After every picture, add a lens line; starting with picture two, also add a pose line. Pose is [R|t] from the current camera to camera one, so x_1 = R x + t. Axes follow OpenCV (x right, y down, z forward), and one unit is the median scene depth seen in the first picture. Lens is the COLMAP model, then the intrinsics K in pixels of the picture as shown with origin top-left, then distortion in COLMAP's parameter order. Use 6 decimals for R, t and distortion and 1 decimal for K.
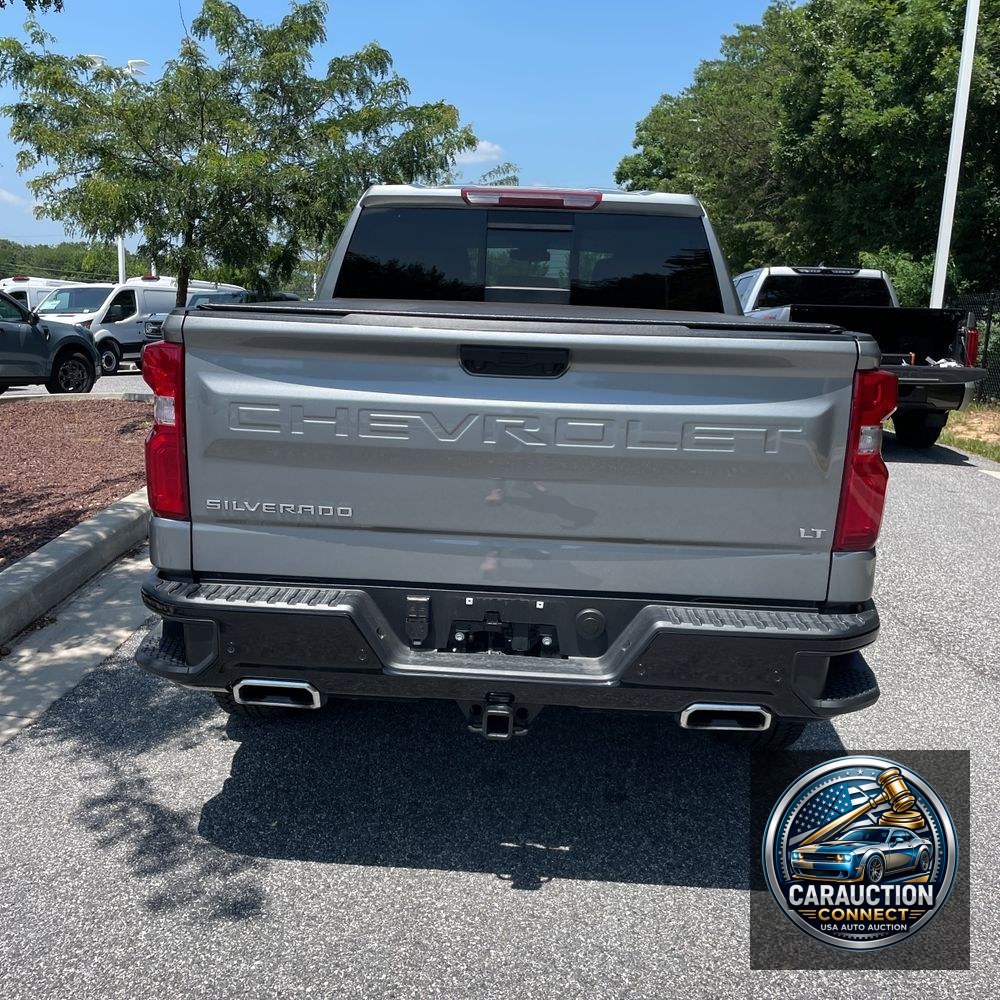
lens RADIAL K [[994.8, 0, 485.0], [0, 994.8, 489.0], [0, 0, 1]] dist [0.093425, -0.113785]
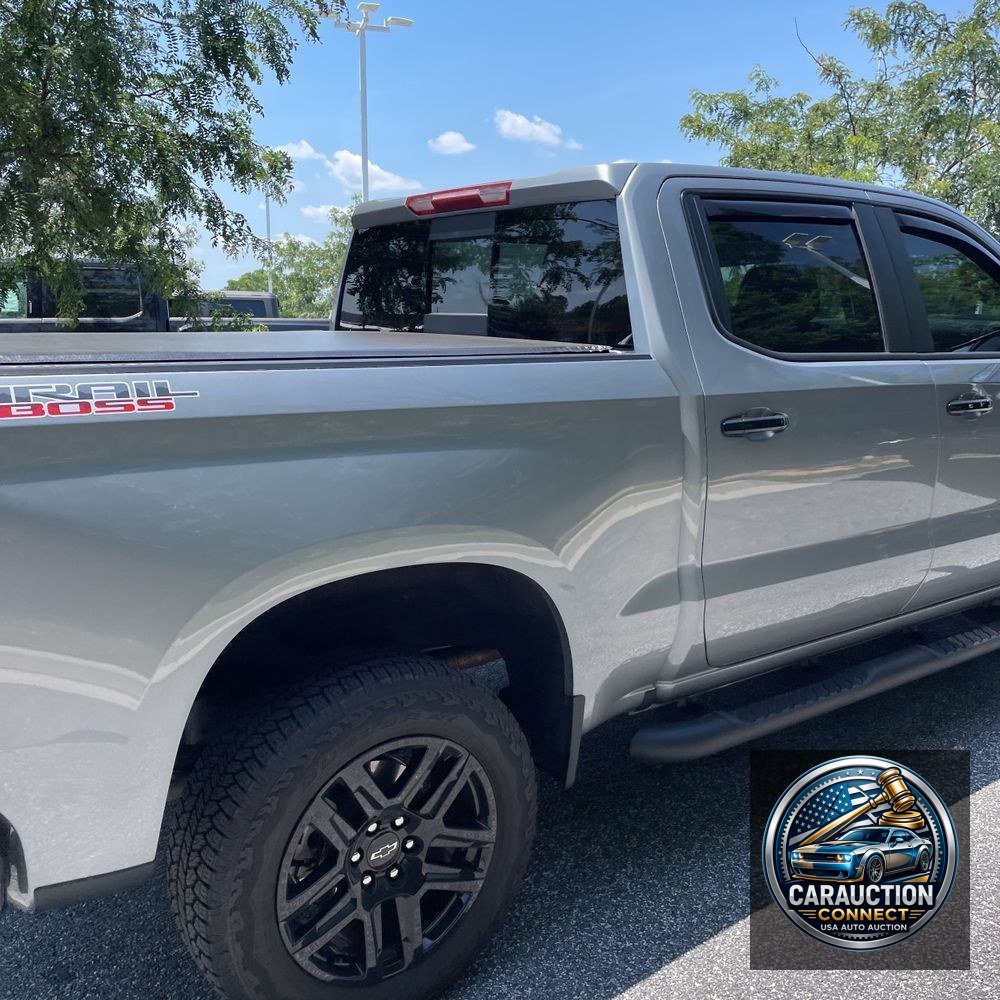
lens RADIAL K [[1012.7, 0, 494.9], [0, 1012.7, 496.3], [0, 0, 1]] dist [0.085208, -0.110727]
pose [[0.645401, 0.102416, -0.756947, 0.828764], [-0.130503, 0.991185, 0.022836, -0.107298], [0.752613, 0.084046, 0.653077, 0.660496]]
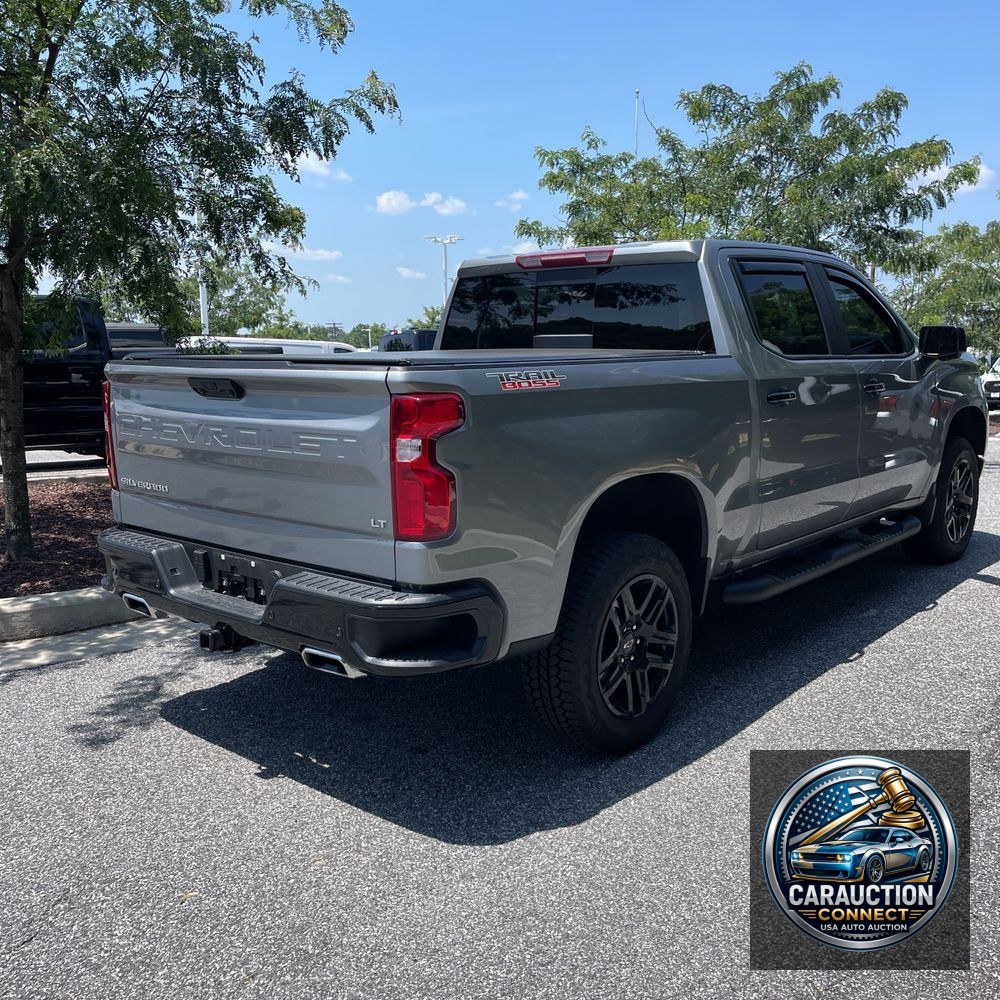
lens RADIAL K [[994.8, 0, 485.0], [0, 994.8, 489.0], [0, 0, 1]] dist [0.093425, -0.113785]
pose [[0.785475, 0.048700, -0.616974, 0.857482], [-0.083495, 0.996124, -0.027671, 0.017363], [0.613235, 0.073249, 0.786497, 0.069779]]
